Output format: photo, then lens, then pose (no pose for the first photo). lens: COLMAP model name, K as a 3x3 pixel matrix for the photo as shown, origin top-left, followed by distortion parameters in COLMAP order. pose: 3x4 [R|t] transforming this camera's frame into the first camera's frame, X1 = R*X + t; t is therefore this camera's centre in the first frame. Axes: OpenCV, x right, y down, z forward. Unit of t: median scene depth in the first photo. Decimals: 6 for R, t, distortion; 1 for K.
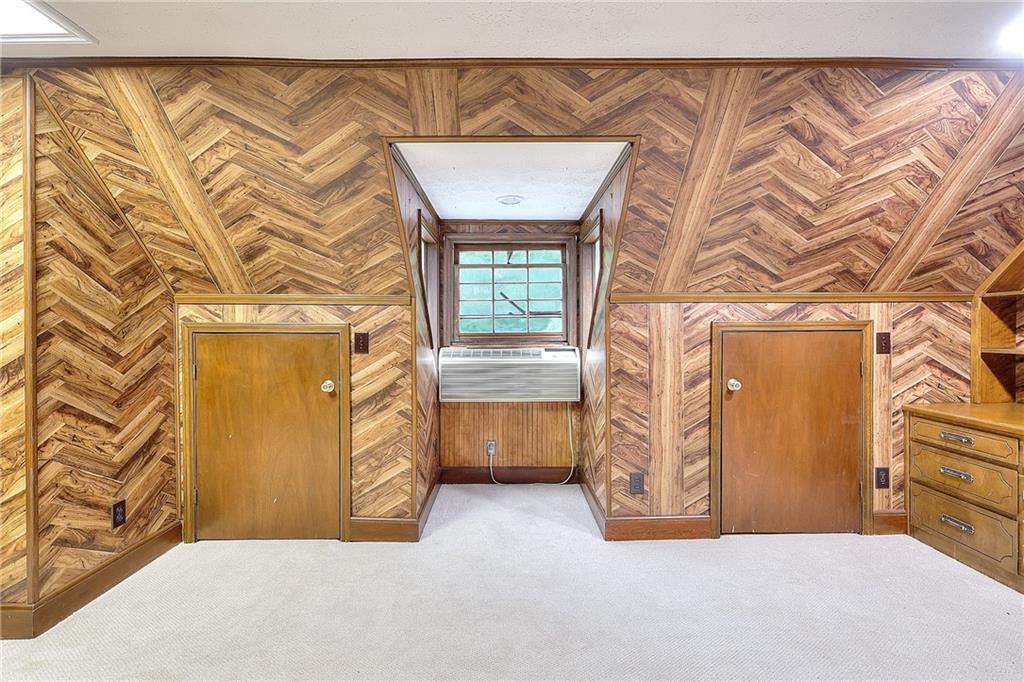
lens RADIAL K [[471.9, 0, 512.0], [0, 471.9, 333.7], [0, 0, 1]] dist [-0.003566, 0.001464]
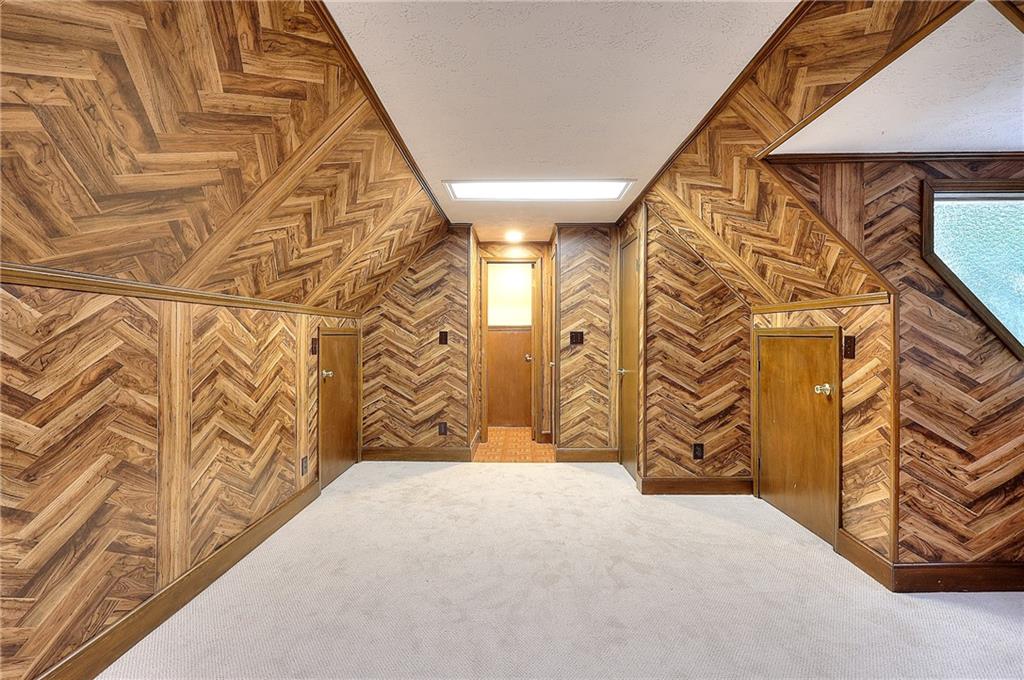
lens RADIAL K [[471.9, 0, 512.0], [0, 471.9, 332.7], [0, 0, 1]] dist [-0.003566, 0.001464]
pose [[-0.025901, -0.005061, -0.999652, 0.724268], [-0.006441, 0.999967, -0.004896, -0.000495], [0.999644, 0.006312, -0.025932, 0.402736]]
